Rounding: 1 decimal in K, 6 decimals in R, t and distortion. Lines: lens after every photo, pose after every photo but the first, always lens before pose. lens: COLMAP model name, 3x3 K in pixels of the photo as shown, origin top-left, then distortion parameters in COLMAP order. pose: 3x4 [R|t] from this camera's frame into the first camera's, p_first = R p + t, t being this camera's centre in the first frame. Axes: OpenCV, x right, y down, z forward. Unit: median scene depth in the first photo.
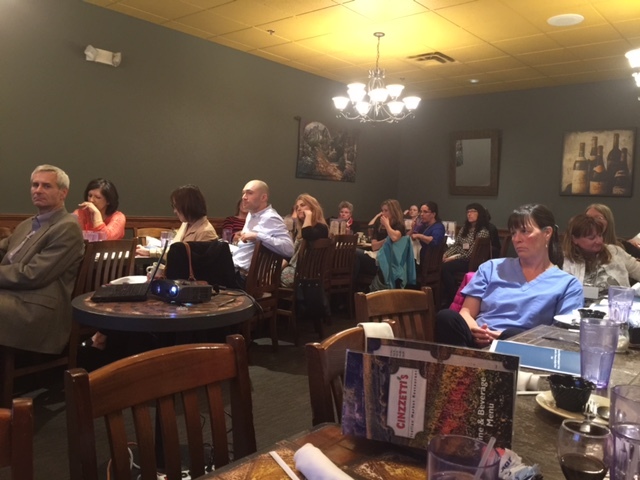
lens RADIAL K [[549.1, 0, 320.0], [0, 549.1, 240.0], [0, 0, 1]] dist [0.068374, -0.110218]
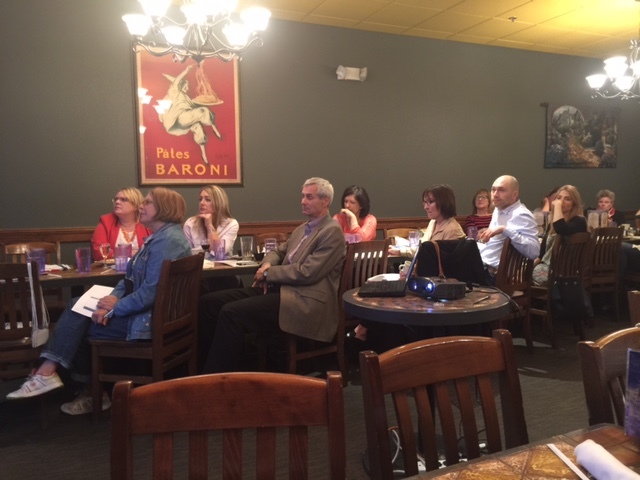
lens RADIAL K [[549.1, 0, 320.0], [0, 549.1, 240.0], [0, 0, 1]] dist [0.068374, -0.110218]
pose [[0.909648, -0.030720, -0.414243, -0.008595], [0.031929, 0.999482, -0.004008, -0.000655], [0.414152, -0.009580, 0.910157, -0.024222]]
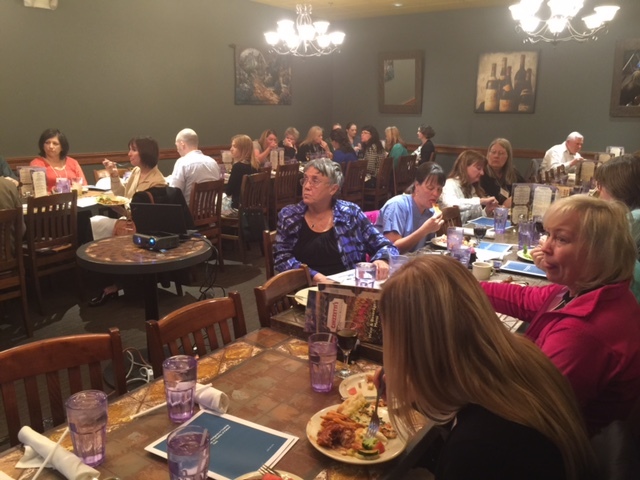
lens RADIAL K [[549.1, 0, 320.0], [0, 549.1, 240.0], [0, 0, 1]] dist [0.068374, -0.110218]
pose [[0.994126, -0.057561, 0.091651, 0.013438], [0.040754, 0.983601, 0.175692, -0.071587], [-0.100261, -0.170925, 0.980169, -0.203984]]
